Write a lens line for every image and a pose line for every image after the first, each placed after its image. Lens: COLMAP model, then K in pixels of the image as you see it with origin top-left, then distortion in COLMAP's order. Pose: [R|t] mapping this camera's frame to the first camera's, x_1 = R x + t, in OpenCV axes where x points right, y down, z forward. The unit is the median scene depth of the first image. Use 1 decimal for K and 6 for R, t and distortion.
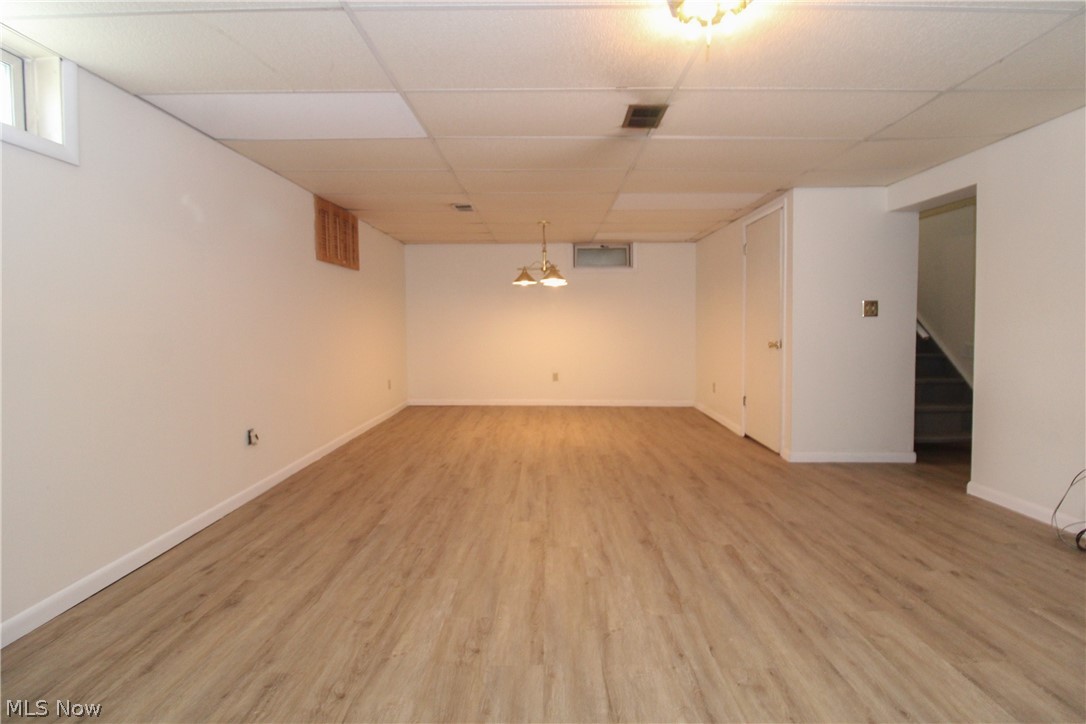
lens RADIAL K [[502.7, 0, 546.4], [0, 502.7, 345.5], [0, 0, 1]] dist [-0.014203, 0.000003]
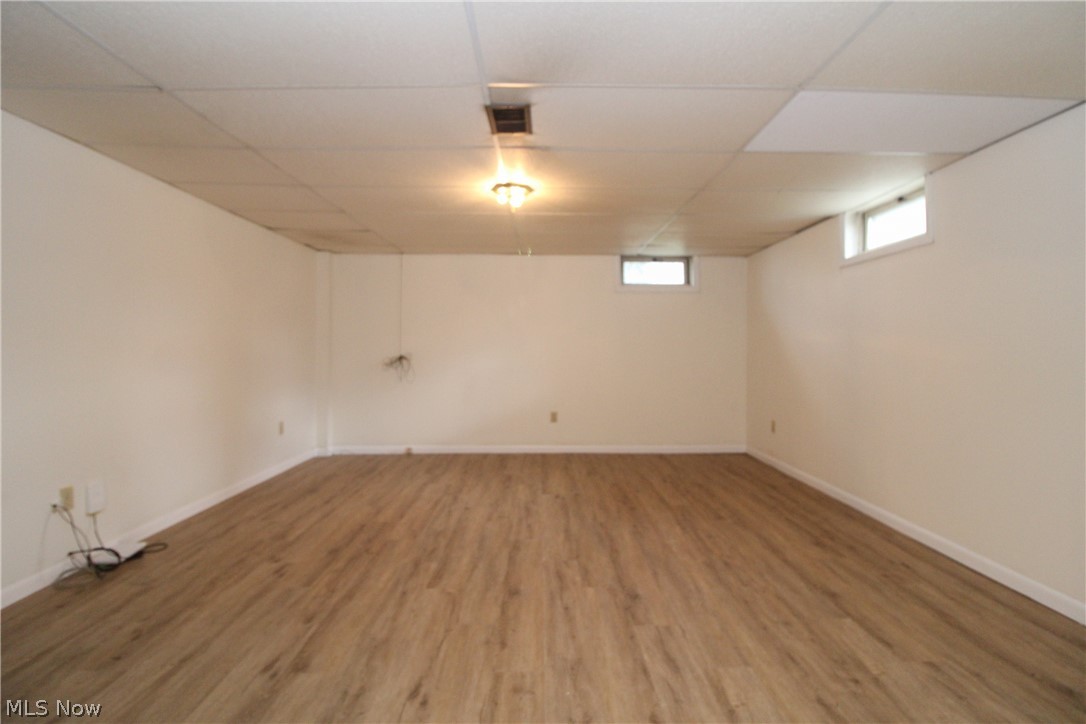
lens RADIAL K [[502.7, 0, 546.4], [0, 502.7, 345.5], [0, 0, 1]] dist [-0.014203, 0.000003]
pose [[-0.999835, 0.005189, -0.017425, 0.152060], [0.004582, 0.999389, 0.034650, -0.097298], [0.017594, 0.034564, -0.999248, 1.924390]]
